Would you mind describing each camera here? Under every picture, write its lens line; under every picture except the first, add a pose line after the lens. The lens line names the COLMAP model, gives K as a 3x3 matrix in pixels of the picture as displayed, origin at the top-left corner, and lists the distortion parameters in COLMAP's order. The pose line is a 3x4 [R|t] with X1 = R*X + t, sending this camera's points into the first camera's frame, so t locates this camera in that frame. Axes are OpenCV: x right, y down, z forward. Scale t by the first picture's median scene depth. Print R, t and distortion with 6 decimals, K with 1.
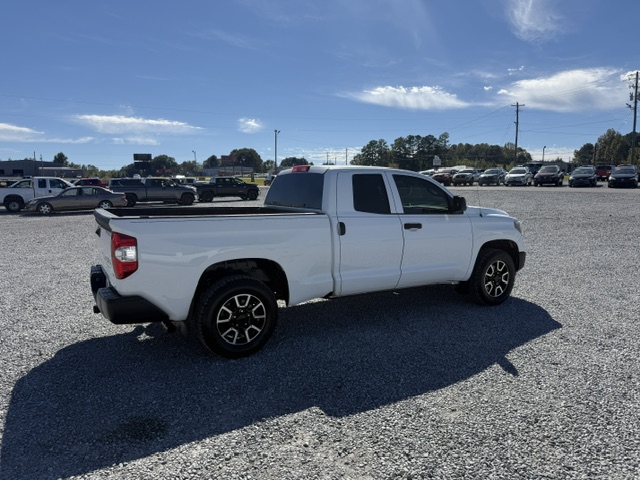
lens RADIAL K [[468.5, 0, 285.1], [0, 468.5, 248.1], [0, 0, 1]] dist [0.049978, -0.094161]
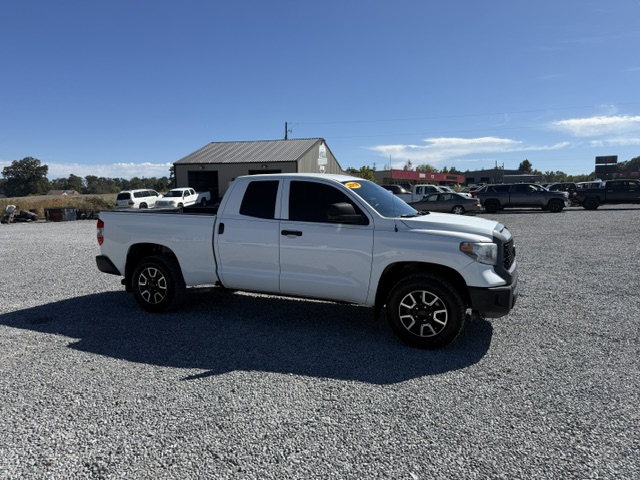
lens RADIAL K [[450.6, 0, 322.6], [0, 450.6, 256.1], [0, 0, 1]] dist [0.040166, -0.057434]
pose [[0.573398, 0.114352, -0.811257, 0.113555], [-0.106215, 0.992230, 0.064789, -0.007011], [0.812363, 0.049018, 0.581089, 0.053324]]
